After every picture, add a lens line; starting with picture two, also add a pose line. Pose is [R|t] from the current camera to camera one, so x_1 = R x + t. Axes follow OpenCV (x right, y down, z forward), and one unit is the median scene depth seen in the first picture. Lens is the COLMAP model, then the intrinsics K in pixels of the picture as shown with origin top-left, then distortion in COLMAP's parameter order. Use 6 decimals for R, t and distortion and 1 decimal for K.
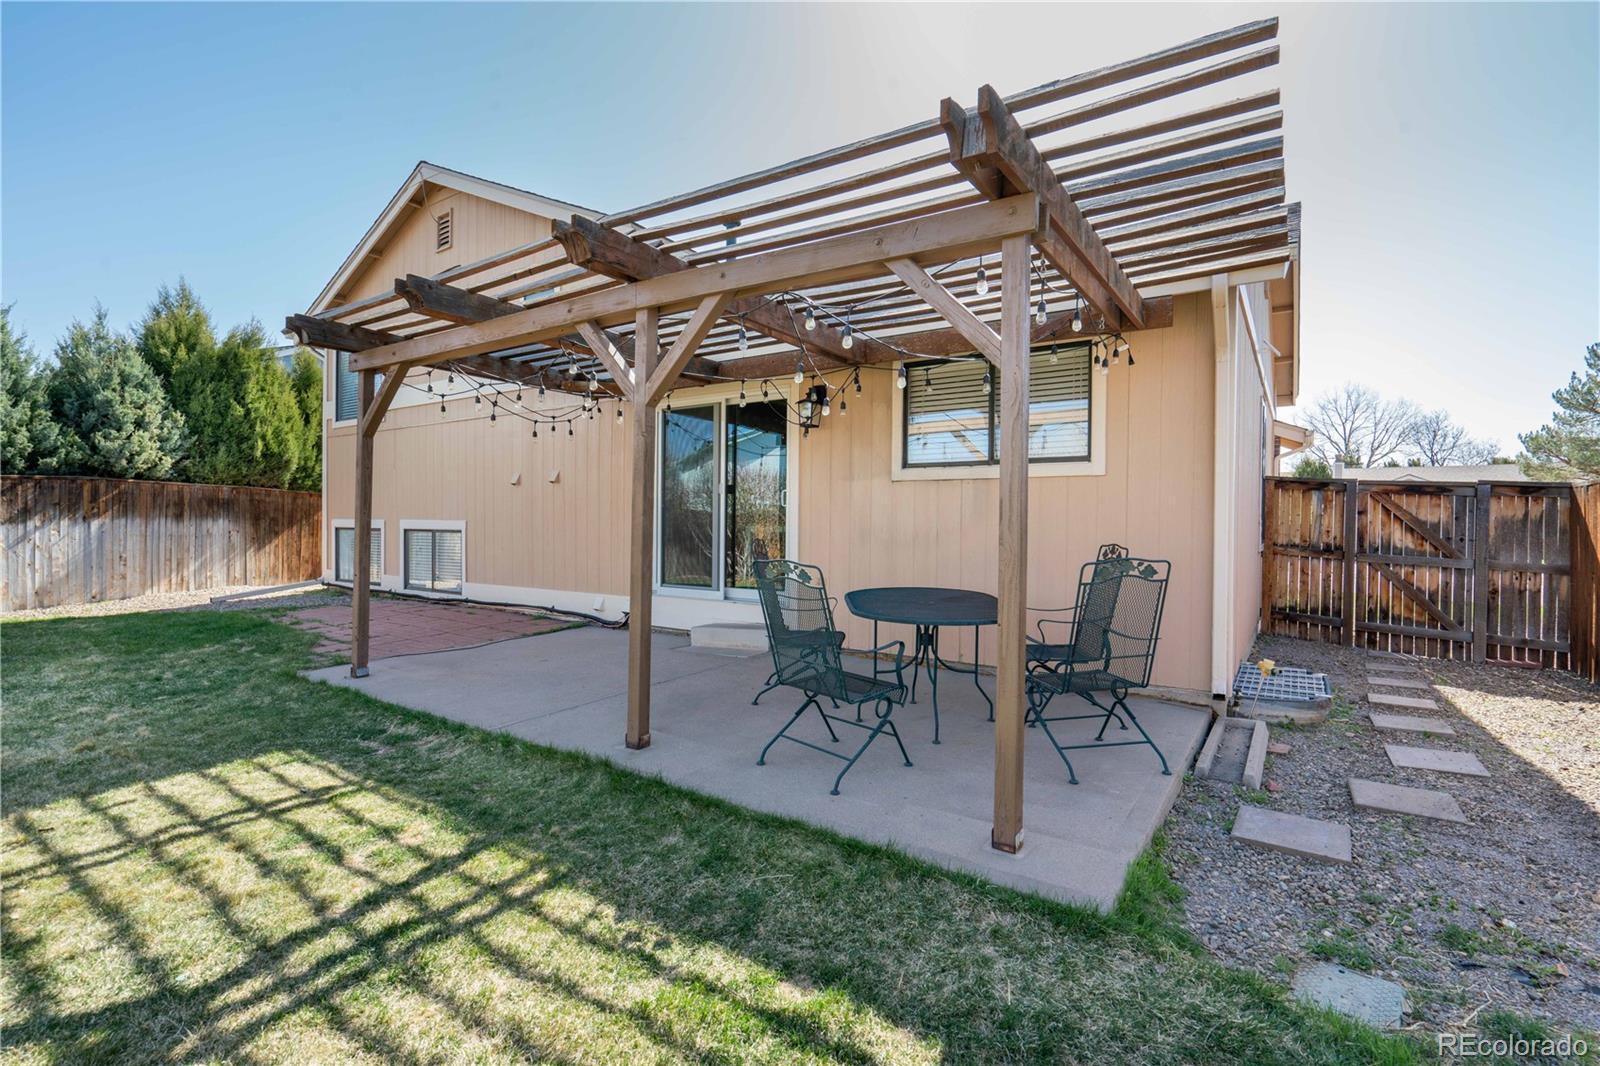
lens RADIAL K [[752.1, 0, 793.0], [0, 752.1, 546.4], [0, 0, 1]] dist [-0.005043, -0.000074]
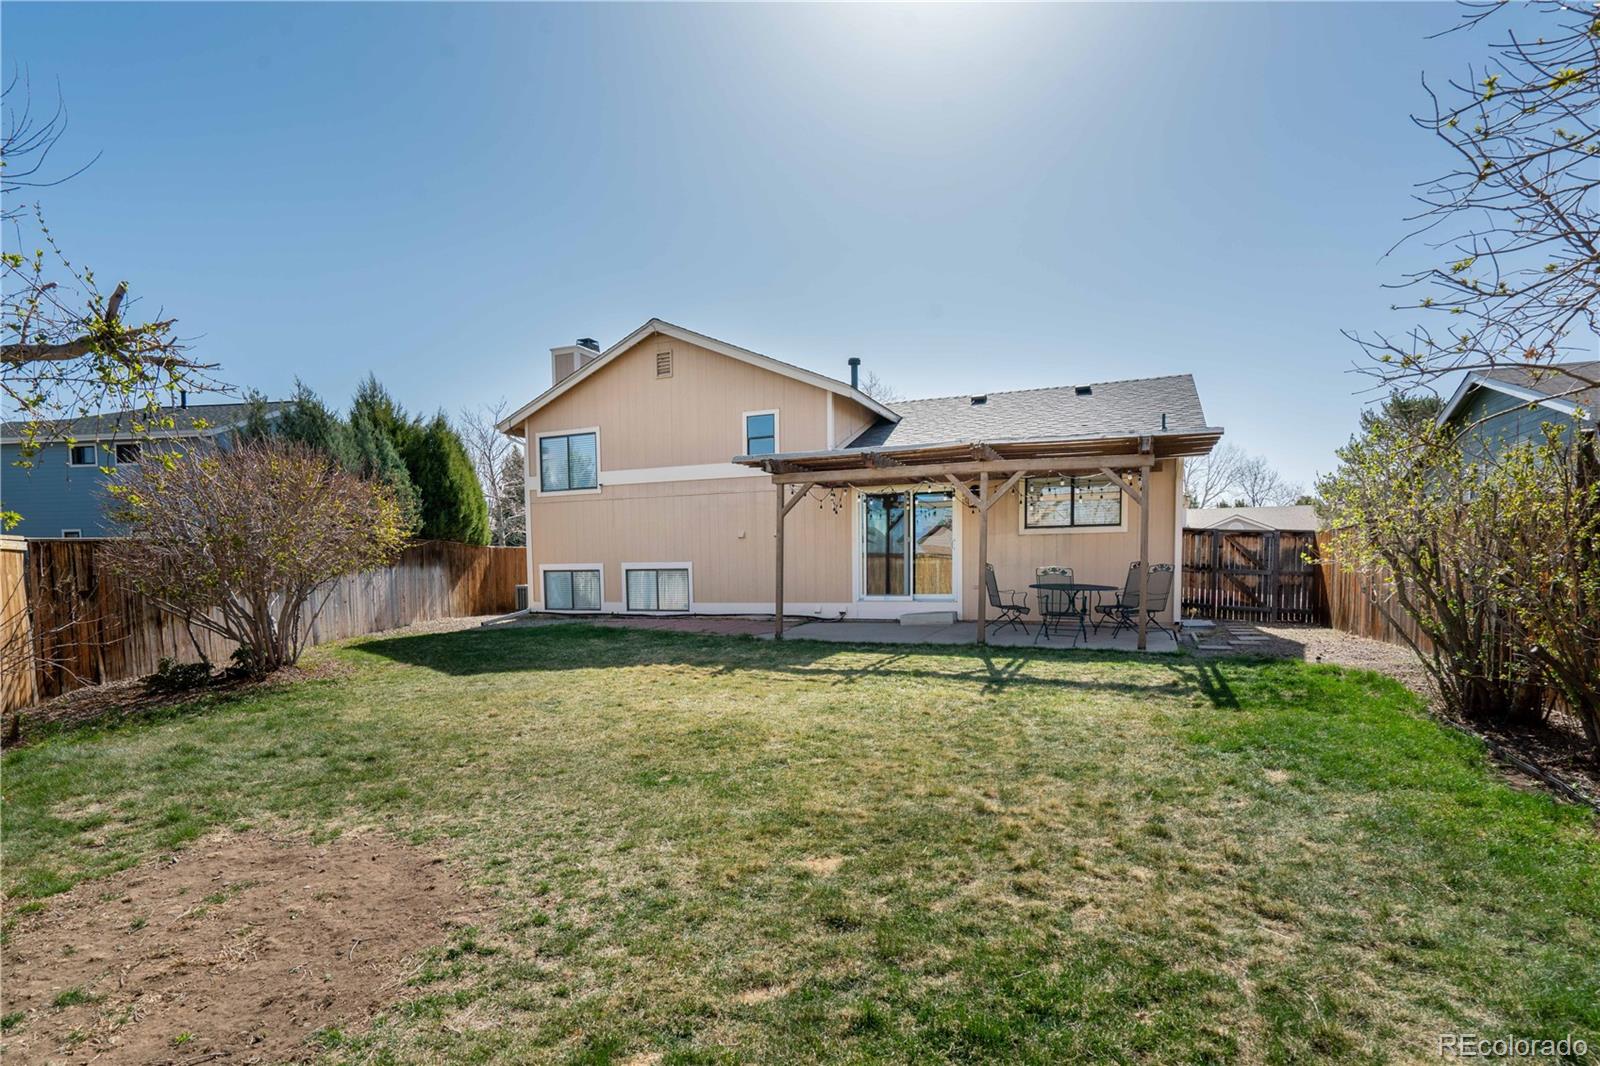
lens RADIAL K [[852.3, 0, 761.9], [0, 852.3, 652.0], [0, 0, 1]] dist [-0.000031, -0.000039]
pose [[0.982383, -0.039765, 0.182601, -0.728232], [0.027421, 0.997196, 0.069636, 0.035906], [-0.184858, -0.063402, 0.980718, -0.848520]]
